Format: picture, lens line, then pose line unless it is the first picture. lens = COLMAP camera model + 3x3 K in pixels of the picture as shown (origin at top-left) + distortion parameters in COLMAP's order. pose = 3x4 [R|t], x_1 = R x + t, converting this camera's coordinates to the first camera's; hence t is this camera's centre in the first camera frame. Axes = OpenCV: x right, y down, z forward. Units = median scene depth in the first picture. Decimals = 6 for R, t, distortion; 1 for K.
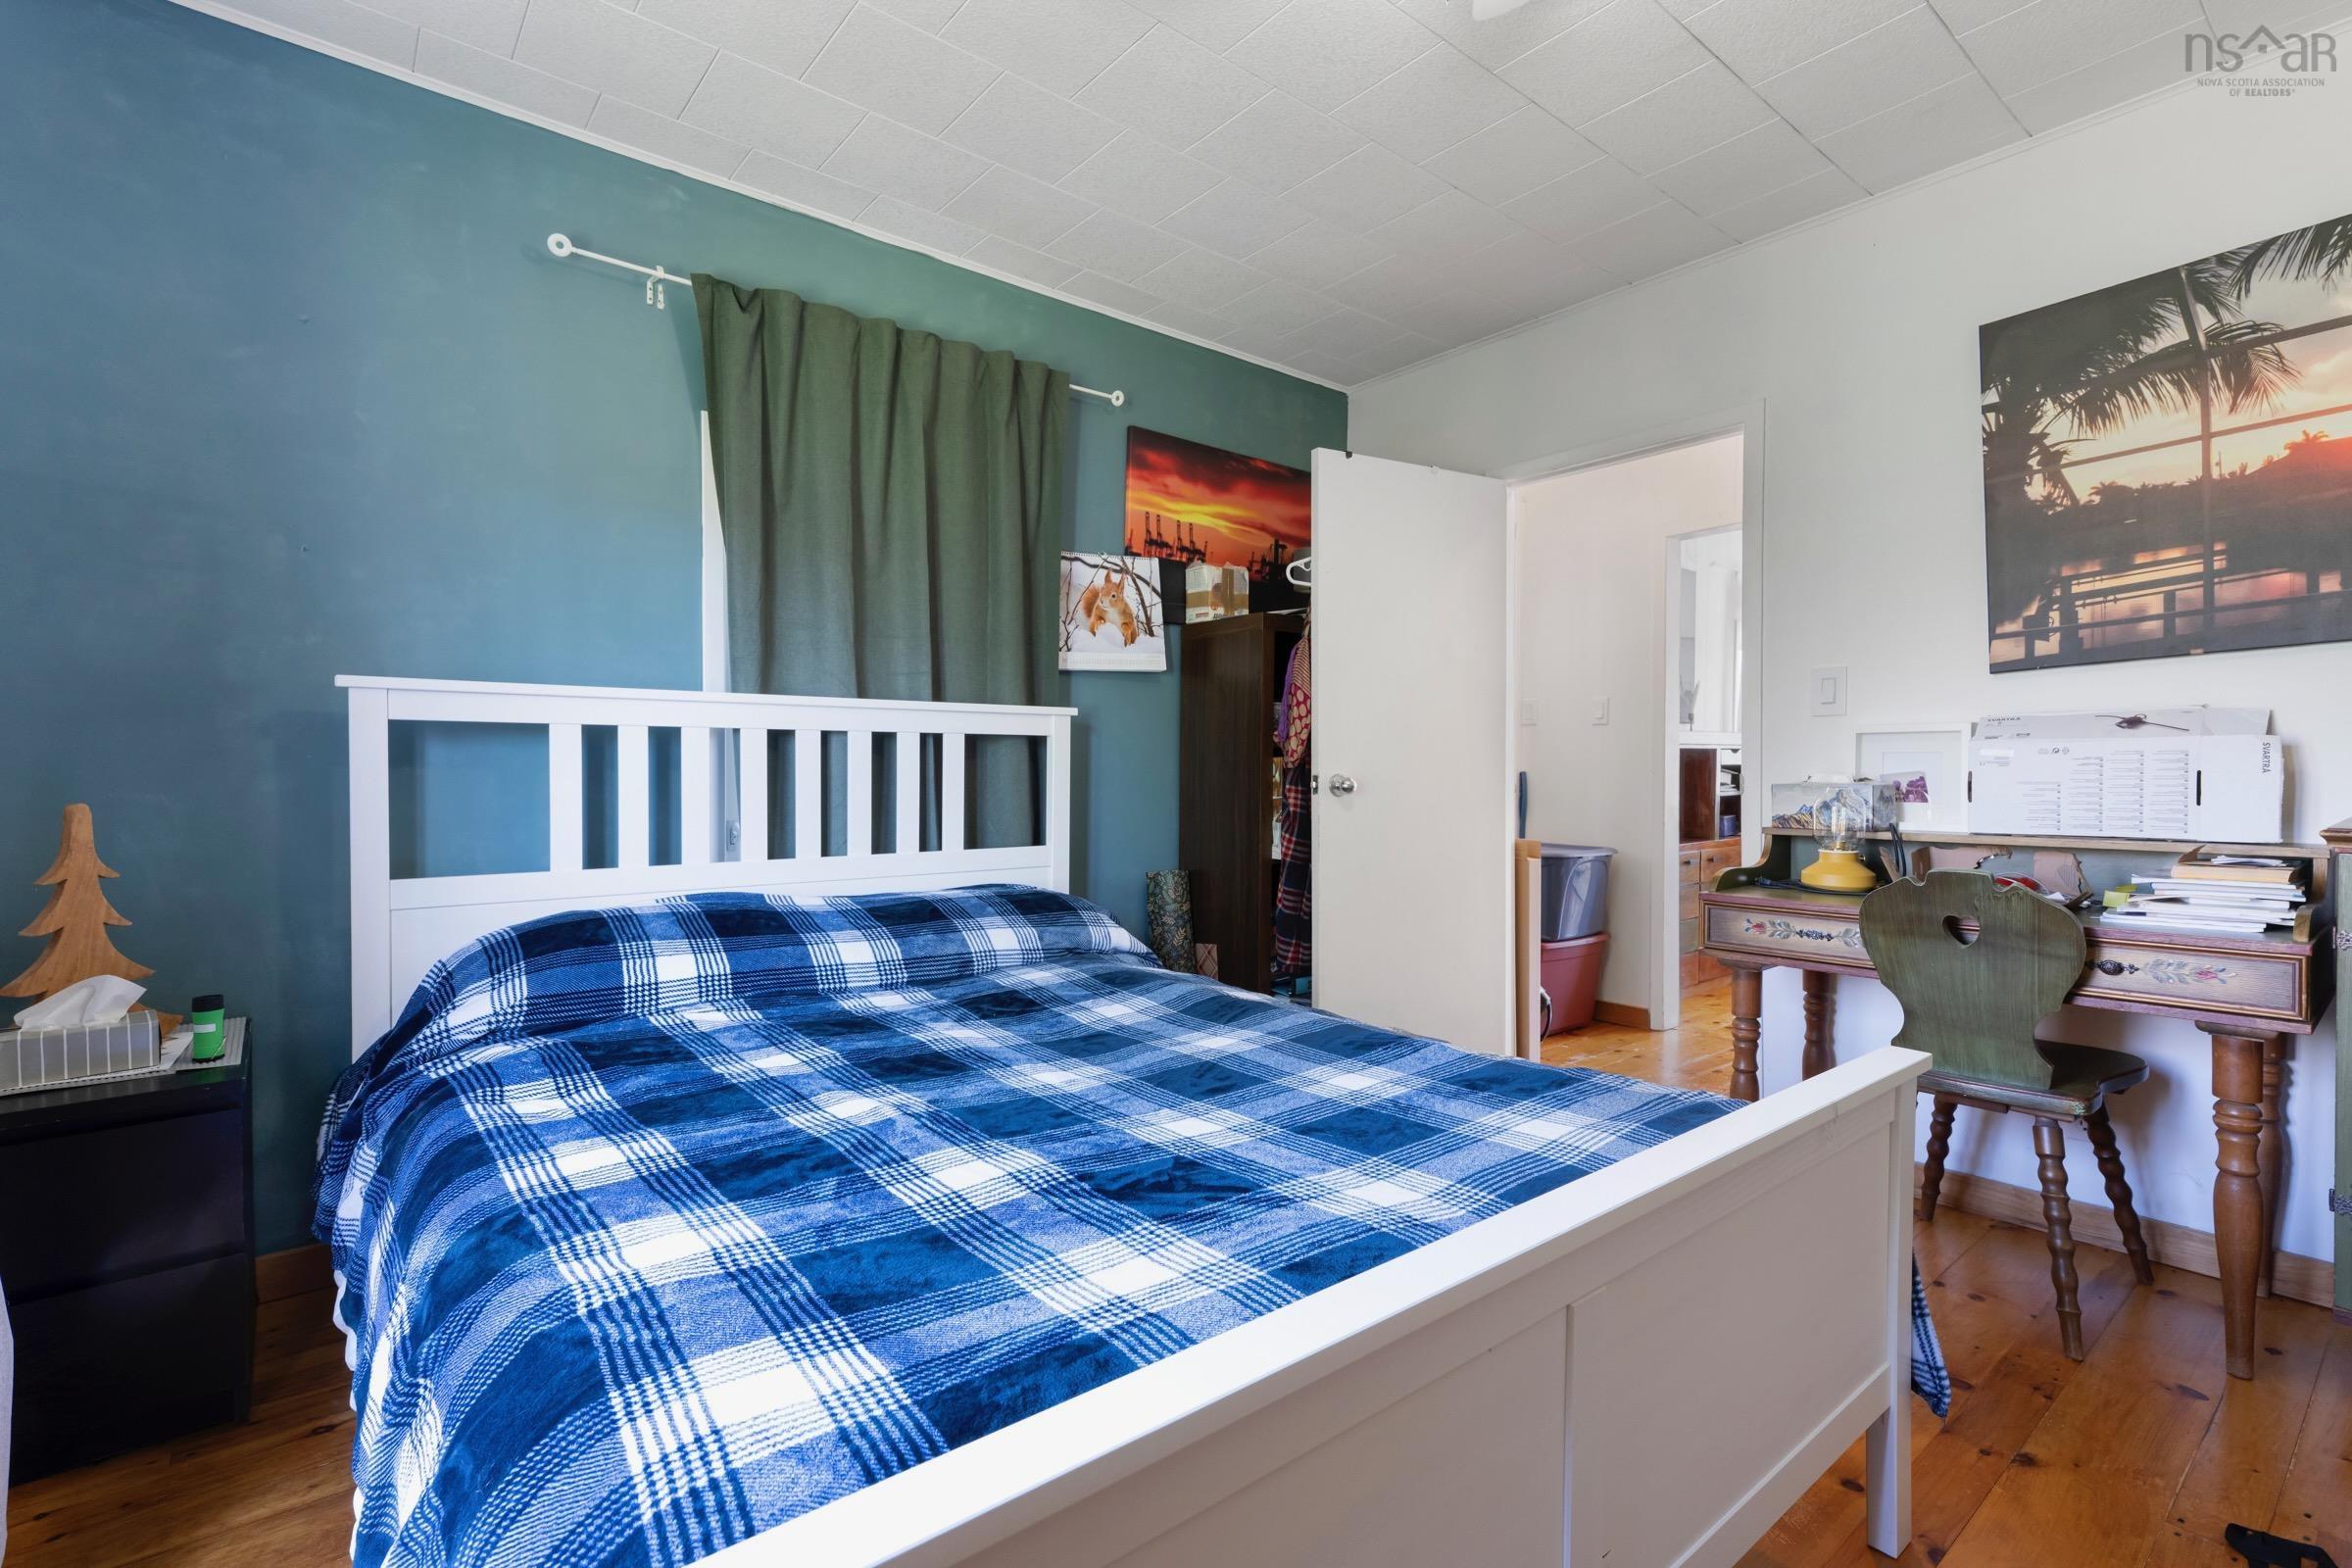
lens RADIAL K [[1062.4, 0, 1176.0], [0, 1062.4, 784.0], [0, 0, 1]] dist [0.017101, 0.000012]
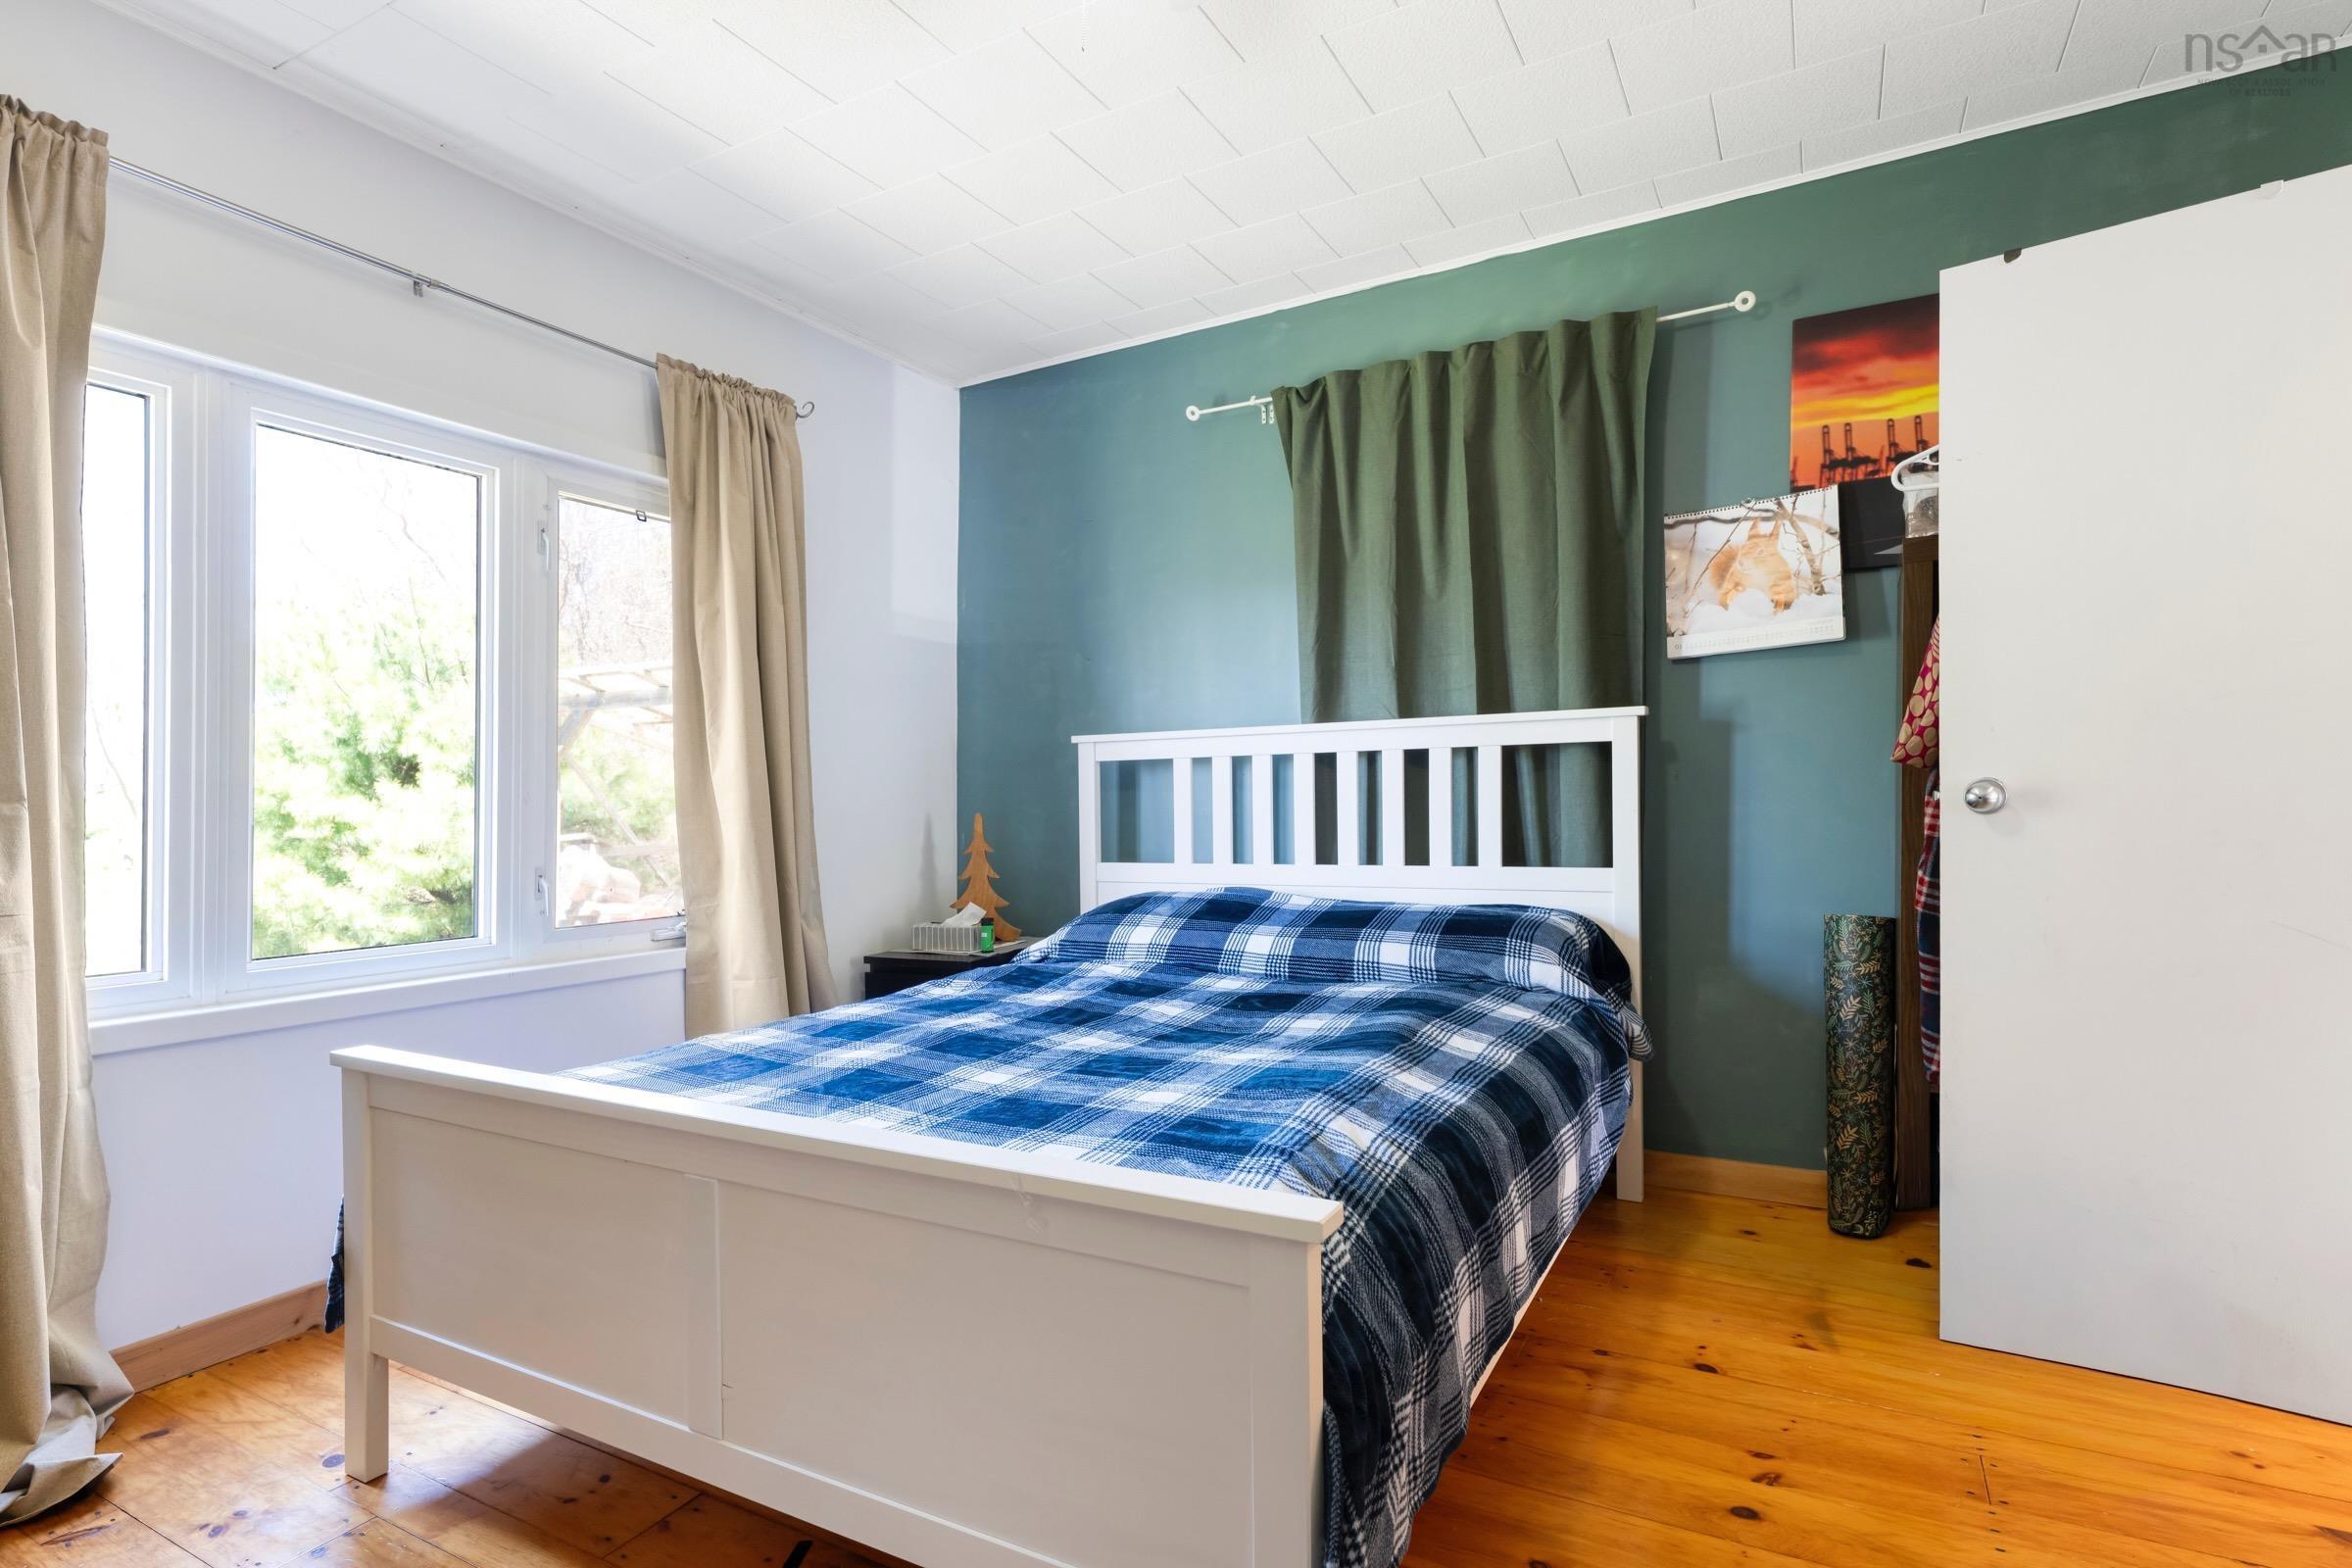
lens RADIAL K [[1188.9, 0, 1176.0], [0, 1188.9, 784.0], [0, 0, 1]] dist [0.003339, 0.000533]
pose [[0.368191, -0.015418, -0.929622, 0.667577], [0.010368, 0.999868, -0.012477, -0.002486], [0.929692, -0.005045, 0.368302, 0.325097]]
